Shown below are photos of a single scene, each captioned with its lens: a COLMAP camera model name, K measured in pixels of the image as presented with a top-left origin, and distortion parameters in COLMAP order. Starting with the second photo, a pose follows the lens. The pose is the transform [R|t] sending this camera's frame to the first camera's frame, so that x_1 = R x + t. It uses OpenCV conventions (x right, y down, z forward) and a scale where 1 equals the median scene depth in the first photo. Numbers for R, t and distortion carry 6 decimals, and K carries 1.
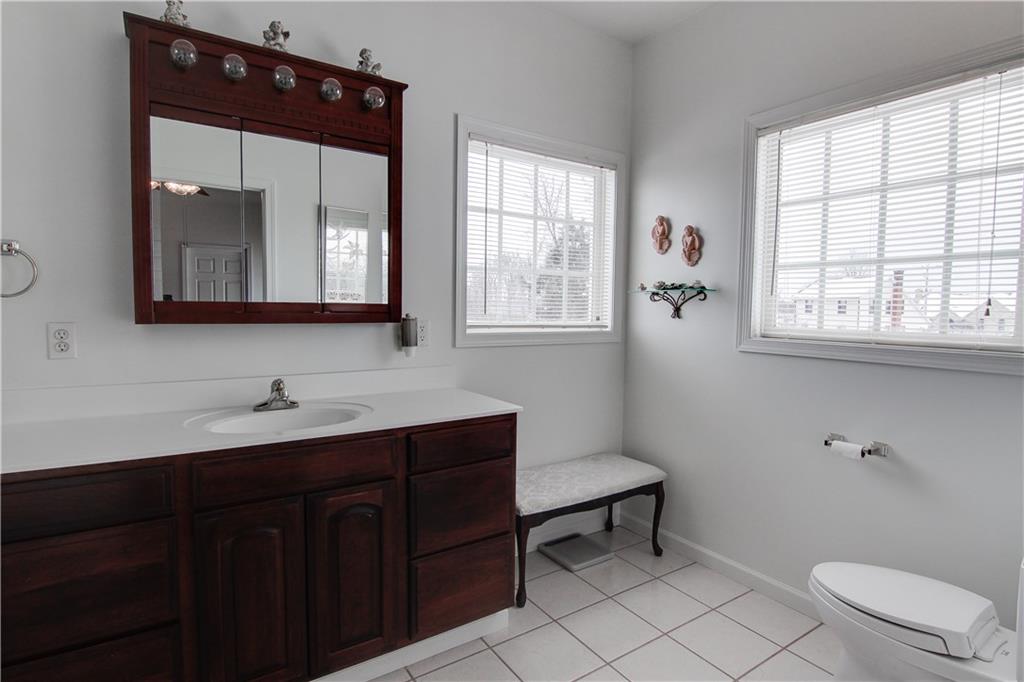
lens RADIAL K [[516.6, 0, 512.2], [0, 516.6, 340.9], [0, 0, 1]] dist [-0.007186, -0.007515]
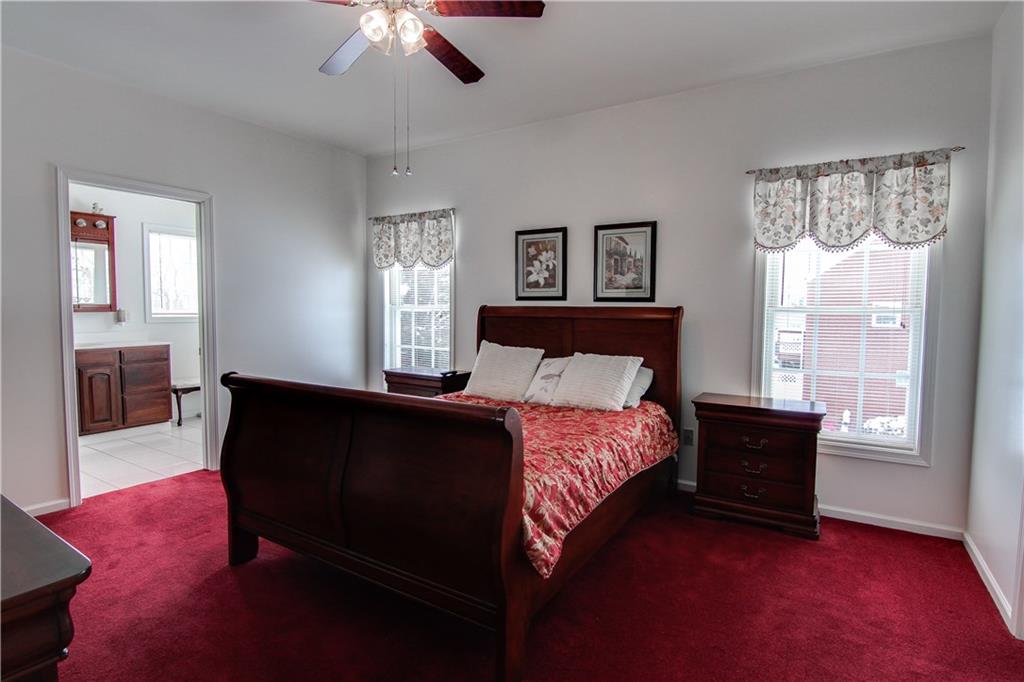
lens RADIAL K [[516.6, 0, 513.2], [0, 516.6, 337.0], [0, 0, 1]] dist [-0.007186, -0.007515]
pose [[0.911689, -0.035045, 0.409383, 0.525206], [0.036793, 0.999316, 0.003609, 0.151466], [-0.409229, 0.011772, 0.912356, -2.091671]]
